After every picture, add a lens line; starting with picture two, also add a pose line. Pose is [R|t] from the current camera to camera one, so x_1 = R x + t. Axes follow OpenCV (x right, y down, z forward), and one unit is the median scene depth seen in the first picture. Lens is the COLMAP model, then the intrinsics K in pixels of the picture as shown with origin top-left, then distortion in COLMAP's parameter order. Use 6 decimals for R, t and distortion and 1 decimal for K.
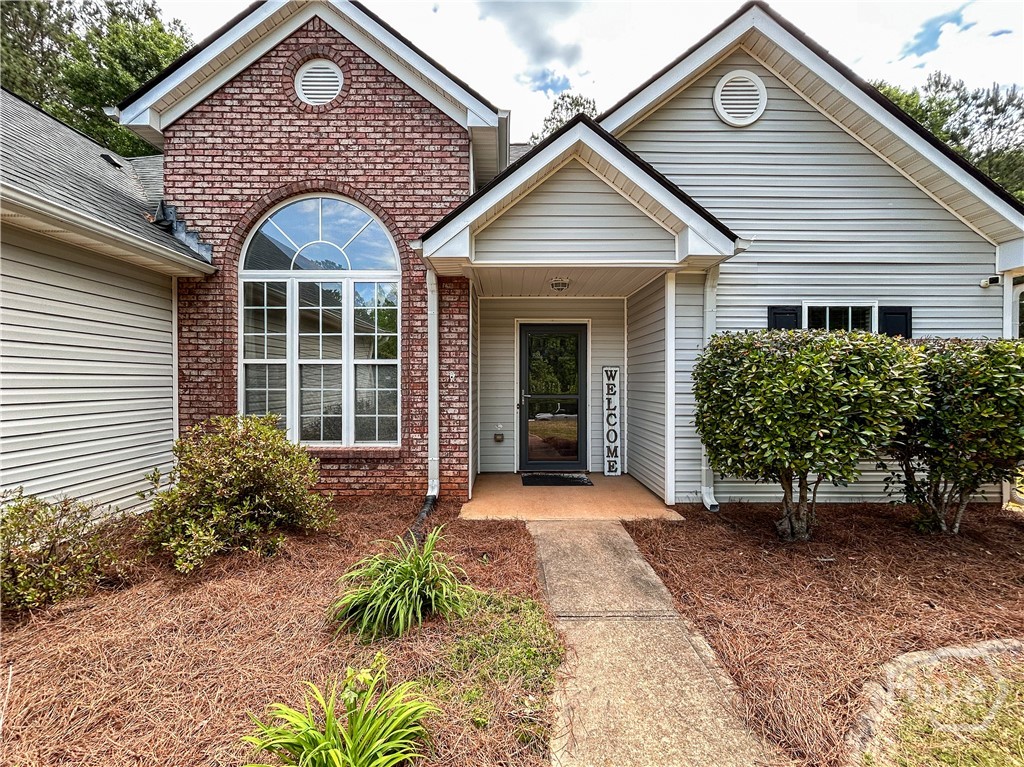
lens RADIAL K [[425.7, 0, 512.0], [0, 425.7, 383.5], [0, 0, 1]] dist [0.000981, 0.000065]
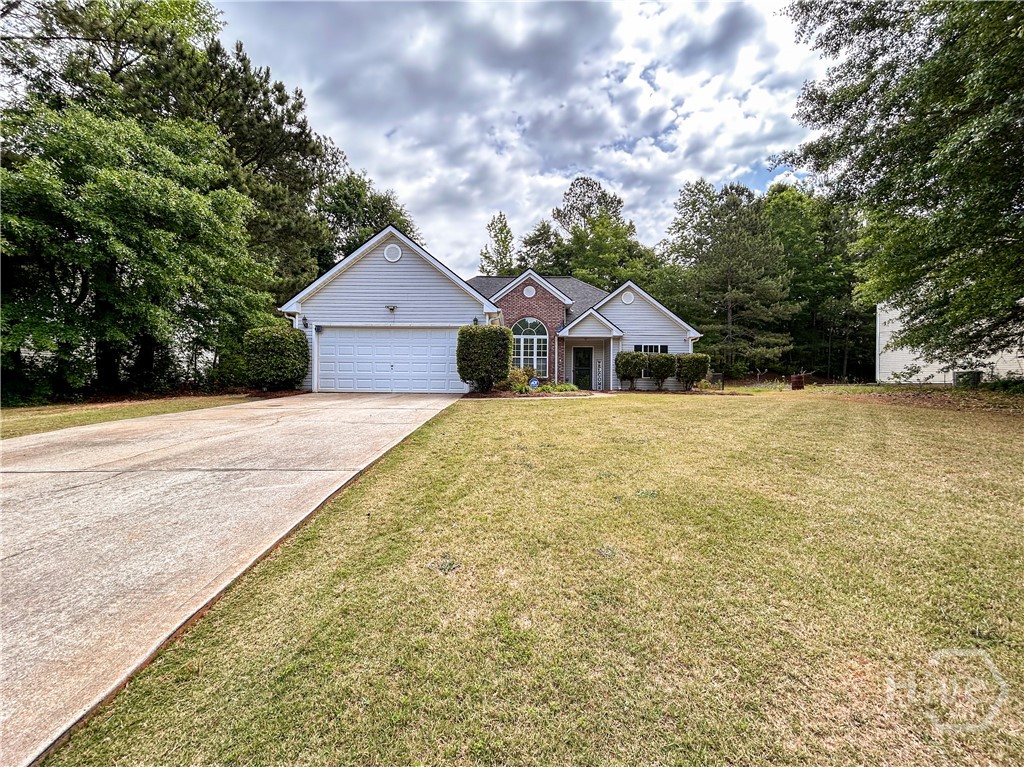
lens RADIAL K [[425.7, 0, 512.0], [0, 425.7, 383.5], [0, 0, 1]] dist [0.000981, 0.000065]
pose [[0.999896, 0.008782, 0.011456, -0.675348], [-0.009021, 0.999739, 0.021011, 0.123023], [-0.011268, -0.021112, 0.999714, -3.272298]]
